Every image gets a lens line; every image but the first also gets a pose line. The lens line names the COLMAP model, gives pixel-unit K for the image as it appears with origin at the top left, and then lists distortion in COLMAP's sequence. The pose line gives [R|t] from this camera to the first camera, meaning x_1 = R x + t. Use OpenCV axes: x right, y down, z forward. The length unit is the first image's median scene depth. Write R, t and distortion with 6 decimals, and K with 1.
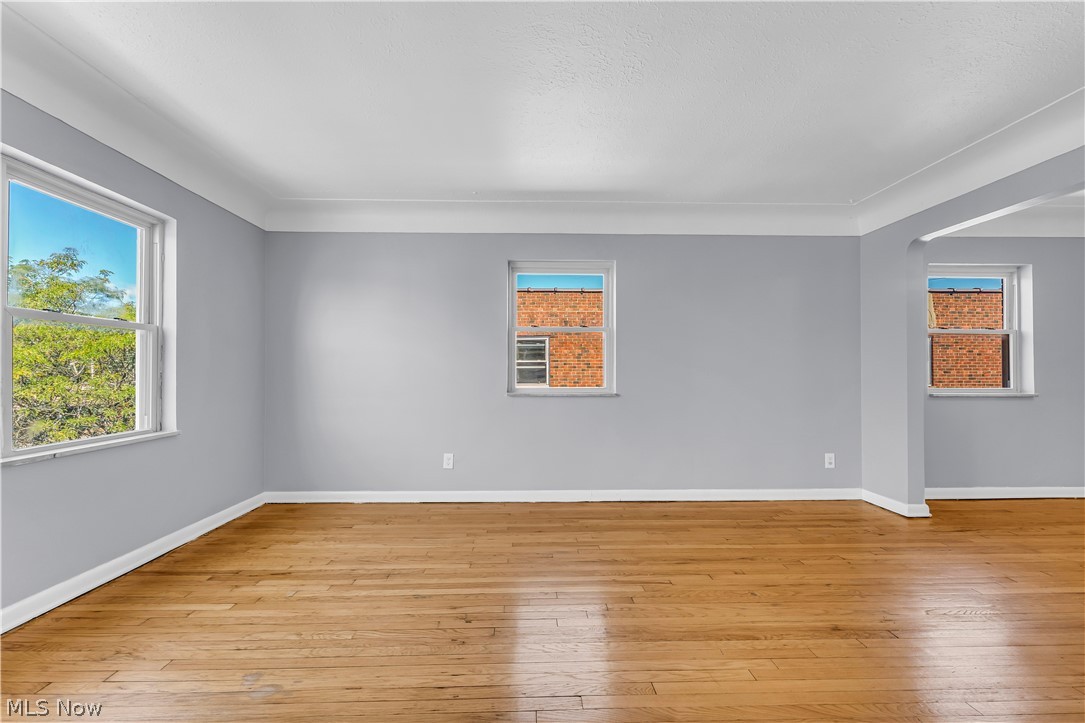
lens RADIAL K [[433.6, 0, 542.0], [0, 433.6, 371.9], [0, 0, 1]] dist [-0.000151, 0.000155]
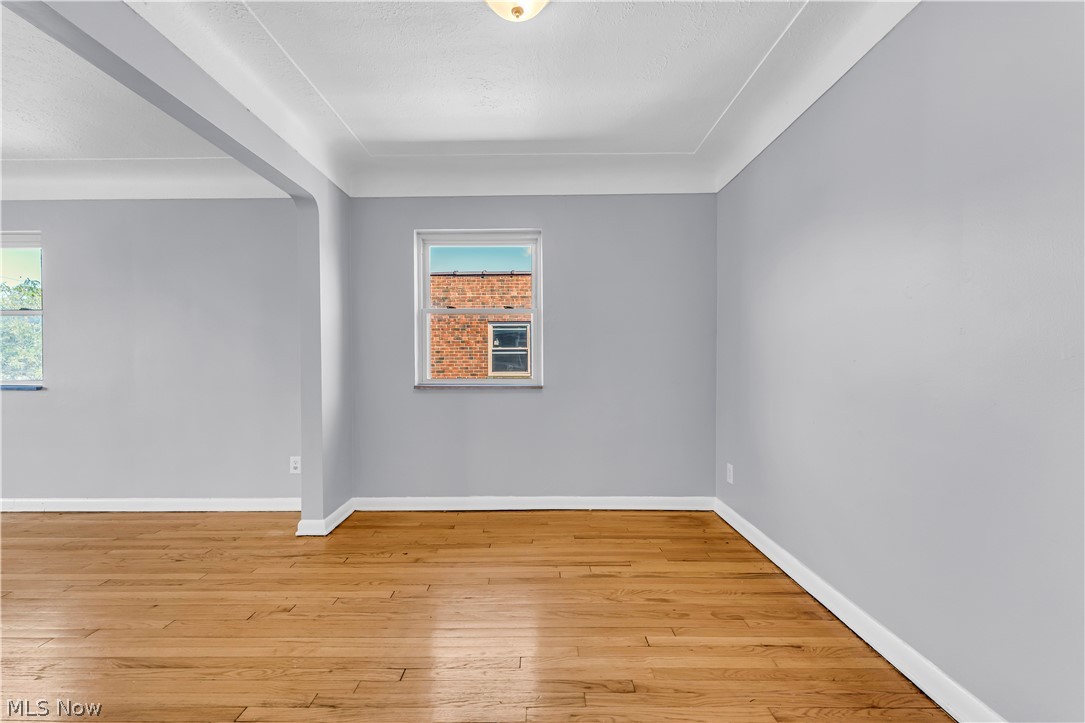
lens RADIAL K [[449.8, 0, 542.5], [0, 449.8, 361.5], [0, 0, 1]] dist [0.002085, 0.000269]
pose [[0.999494, -0.006110, -0.031219, 1.173492], [0.006259, 0.999969, 0.004683, 0.002829], [0.031189, -0.004876, 0.999502, 0.140761]]
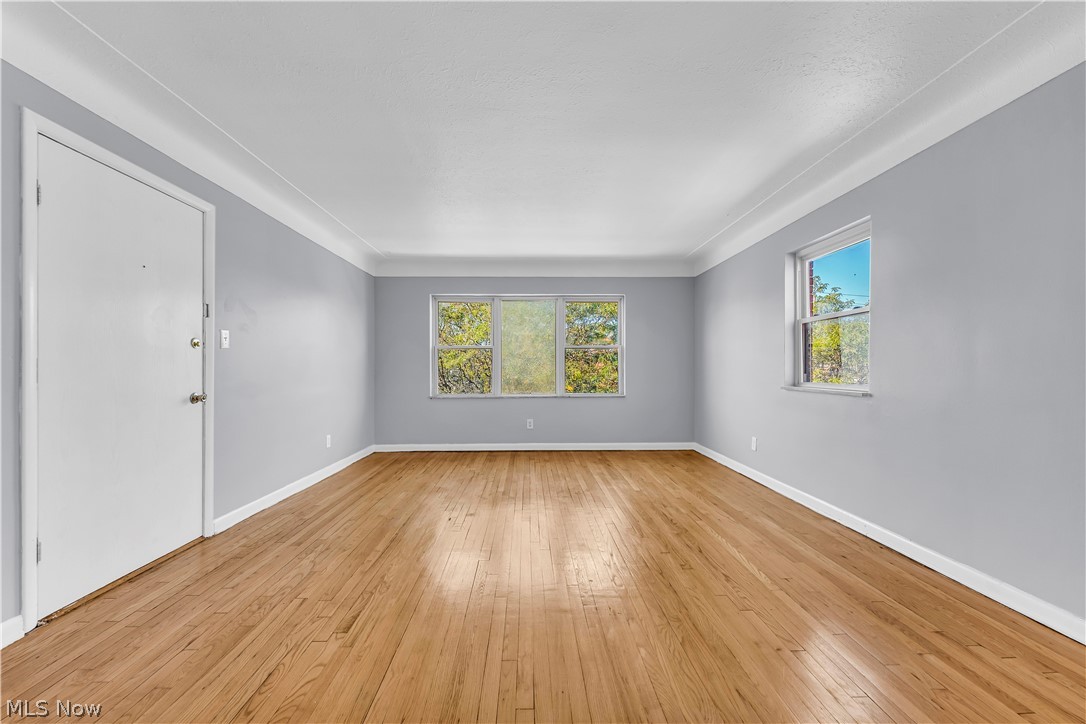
lens RADIAL K [[434.3, 0, 537.7], [0, 434.3, 369.4], [0, 0, 1]] dist [-0.001504, -0.000133]
pose [[-0.001019, 0.001761, -0.999998, 0.919788], [0.004261, 0.999989, 0.001756, 0.004702], [0.999990, -0.004259, -0.001026, 0.423177]]
